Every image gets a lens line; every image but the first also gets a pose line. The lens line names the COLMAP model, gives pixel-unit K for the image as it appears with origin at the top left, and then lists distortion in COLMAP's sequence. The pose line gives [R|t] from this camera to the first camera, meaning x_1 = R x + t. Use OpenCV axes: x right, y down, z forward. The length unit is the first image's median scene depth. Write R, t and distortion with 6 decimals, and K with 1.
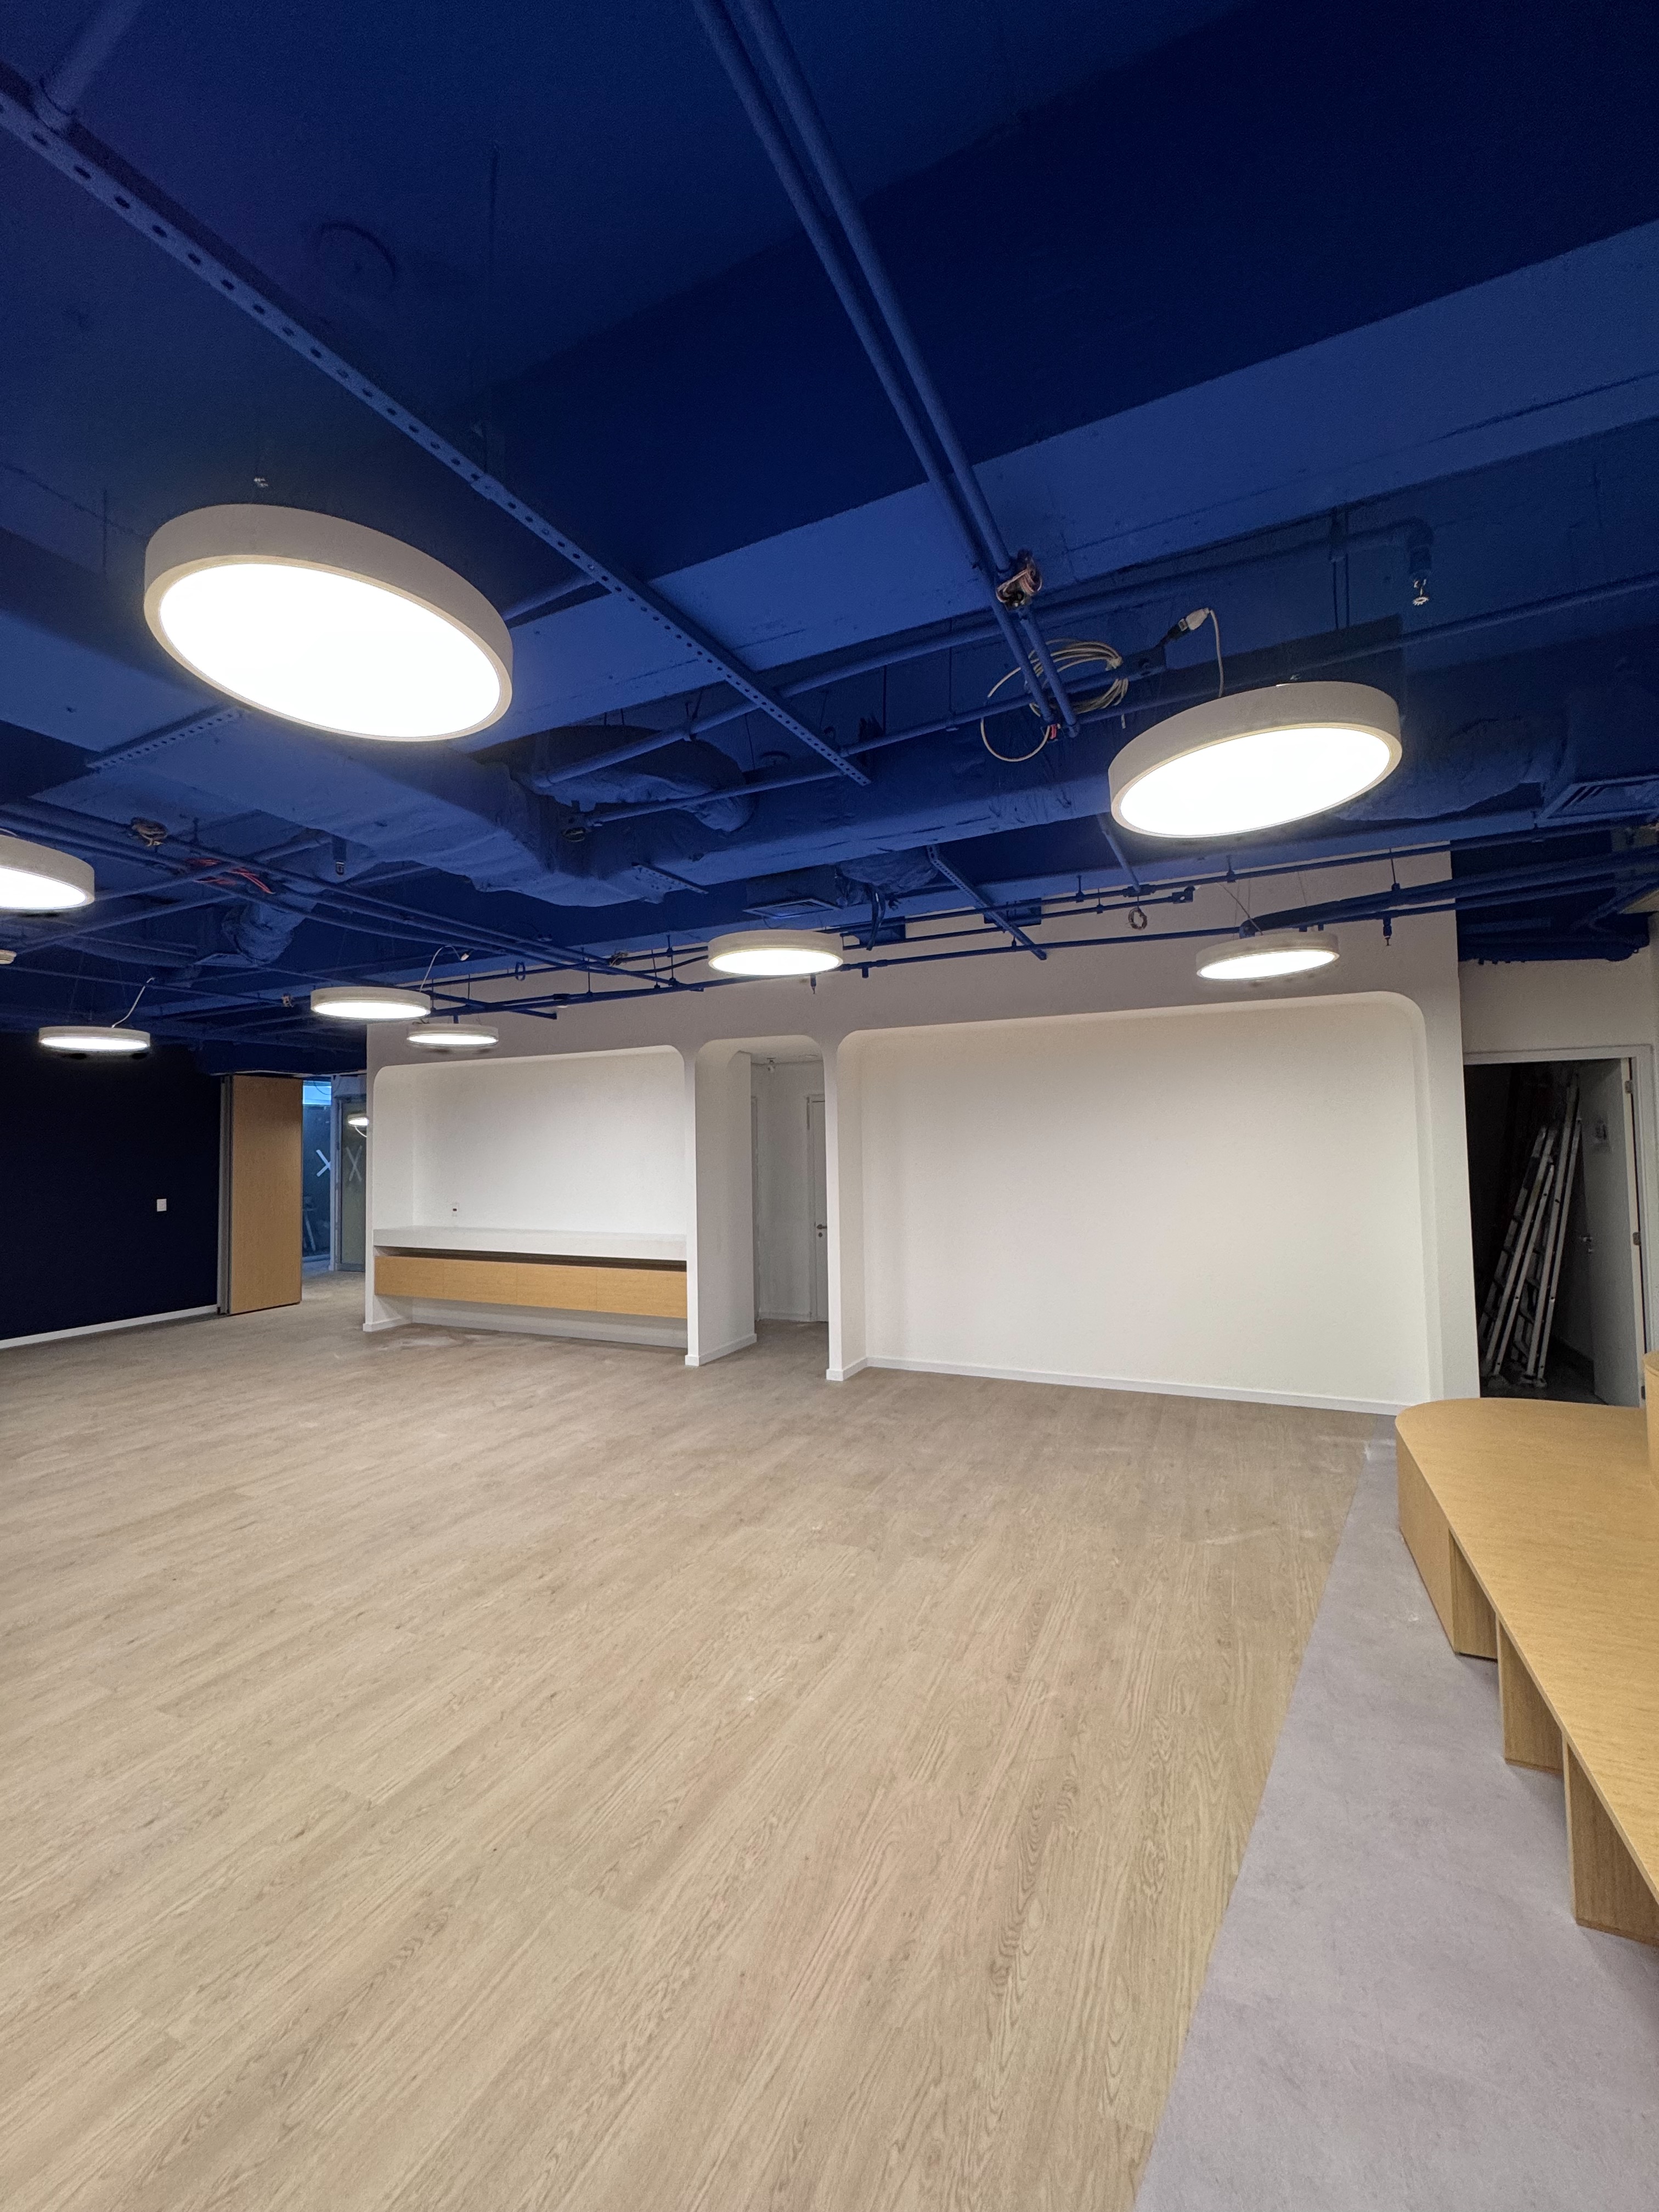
lens RADIAL K [[878.9, 0, 826.7], [0, 878.9, 1103.2], [0, 0, 1]] dist [-0.000082, 0.000327]
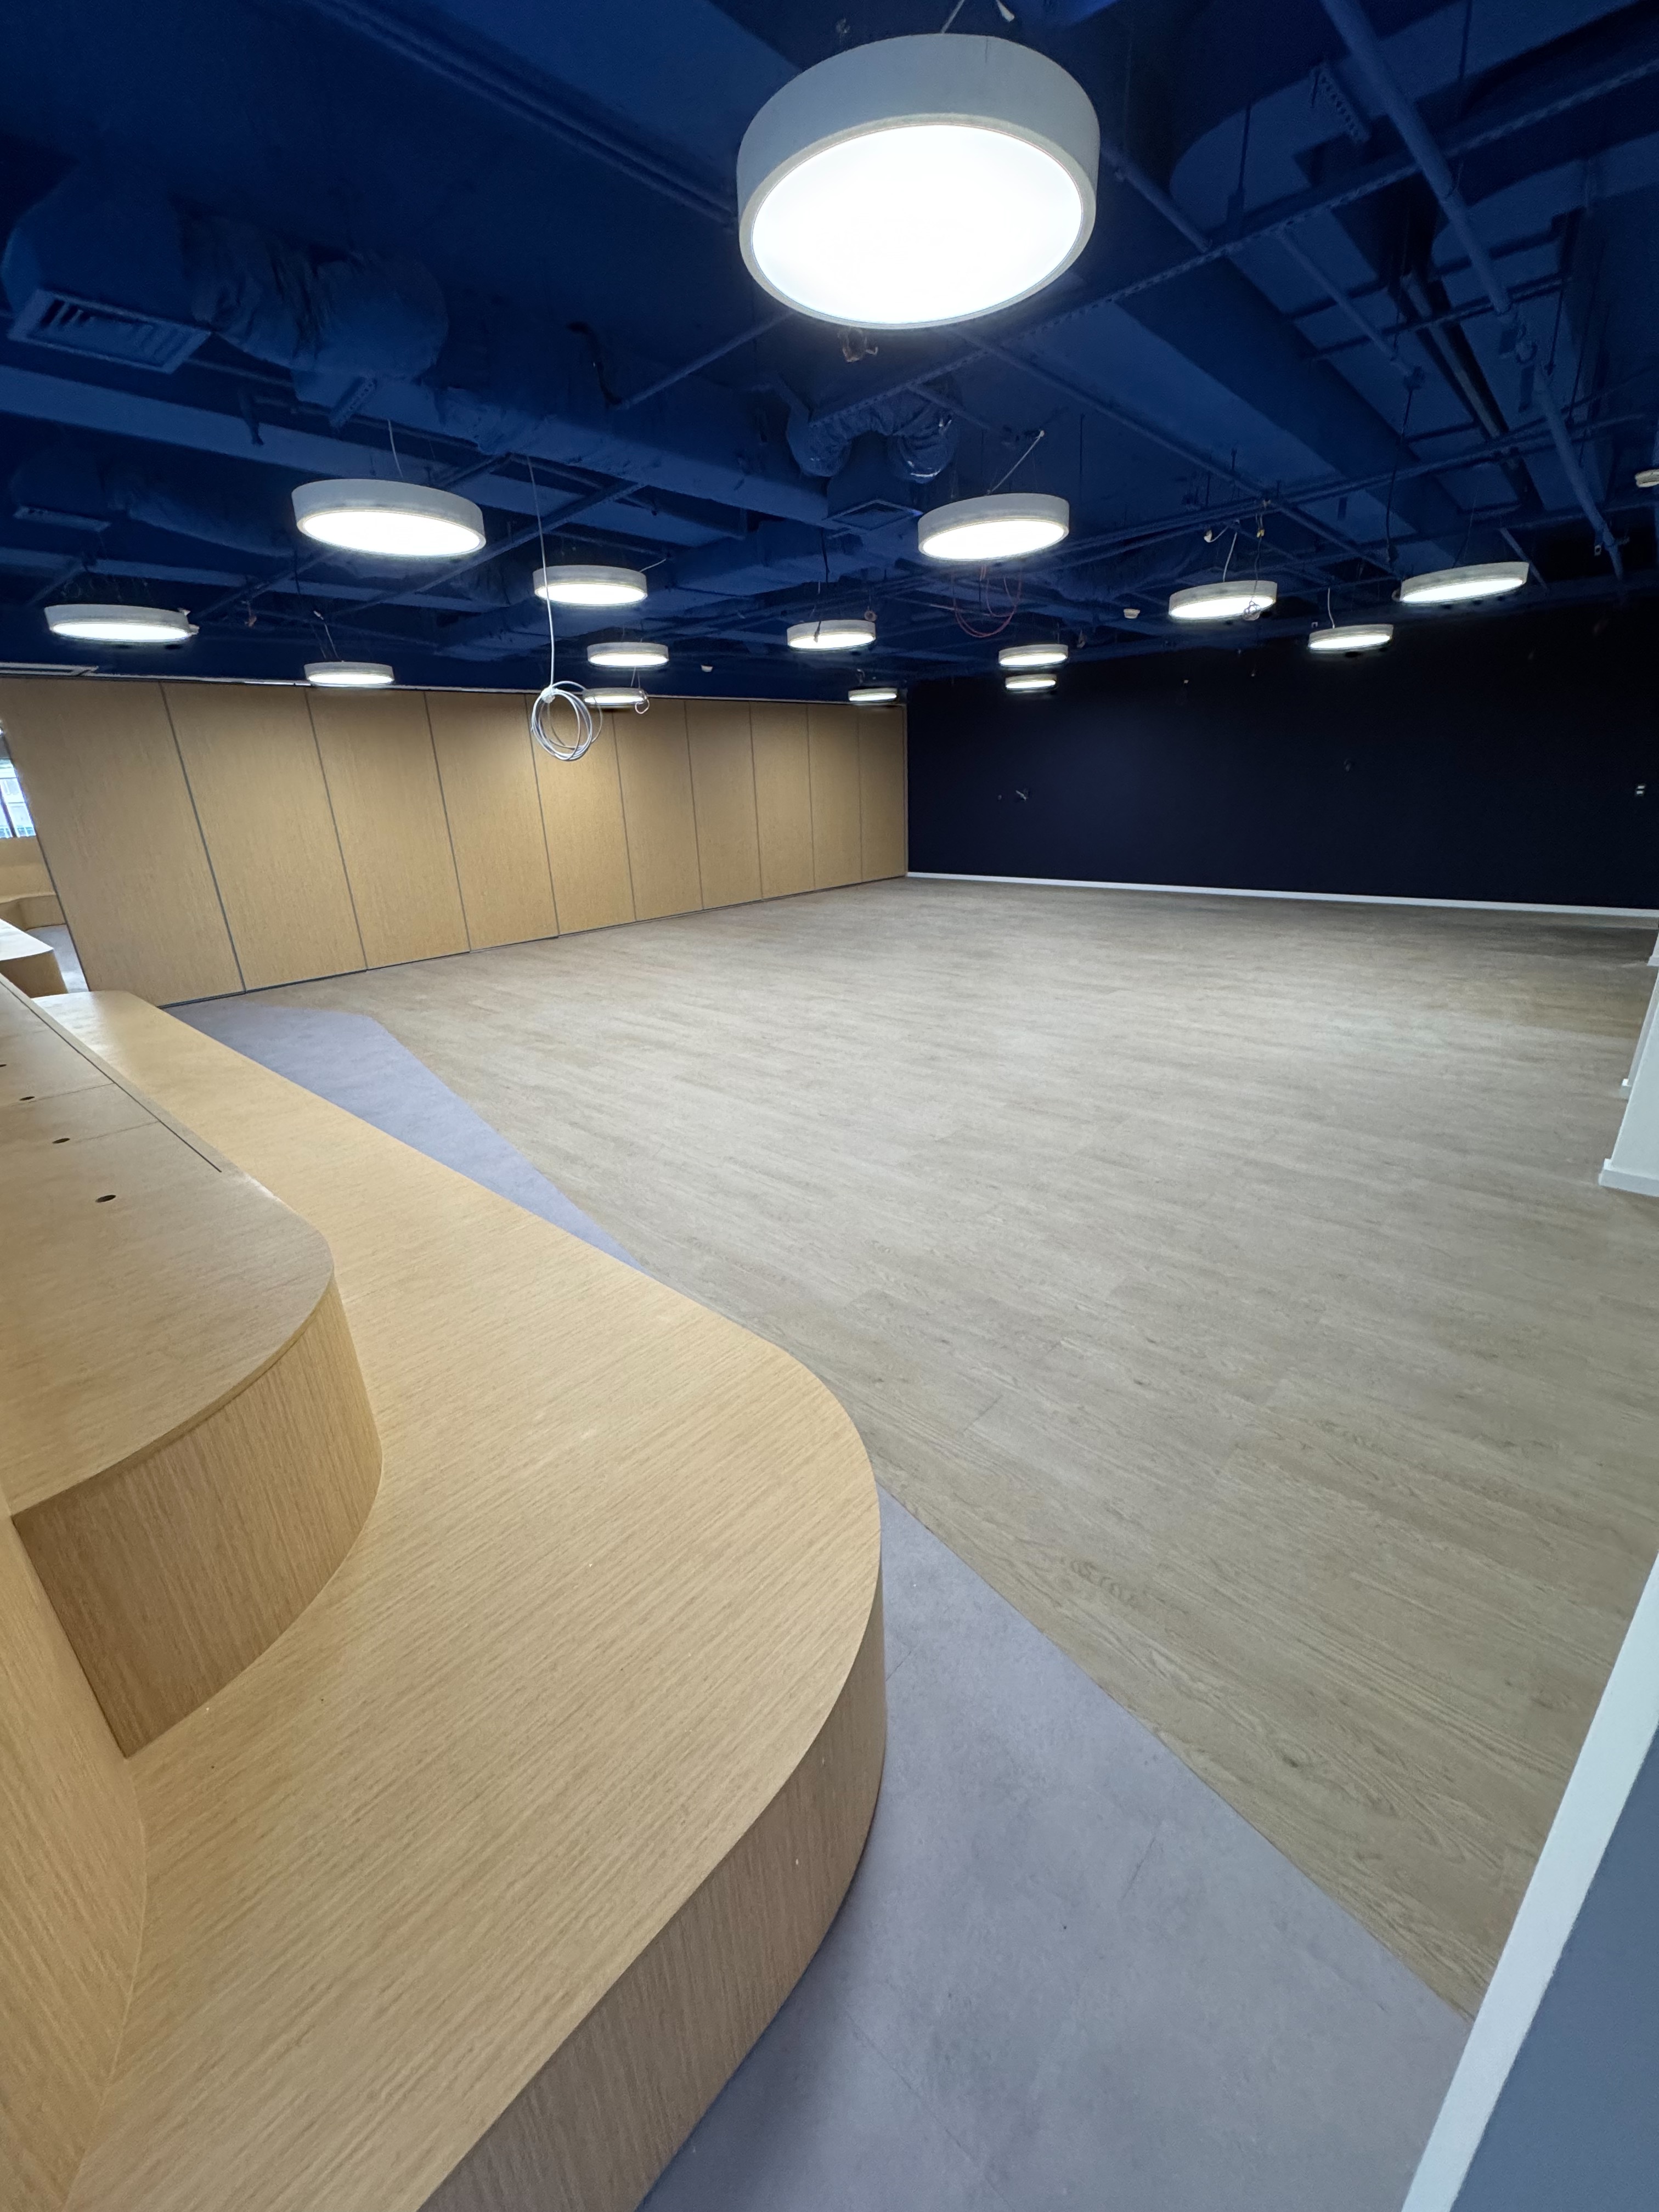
lens RADIAL K [[878.9, 0, 834.7], [0, 878.9, 1109.1], [0, 0, 1]] dist [-0.000082, 0.000327]
pose [[-0.295119, 0.368641, -0.881481, 1.180060], [0.092381, 0.929259, 0.357693, 0.058753], [0.950984, 0.024130, -0.308297, 1.343761]]
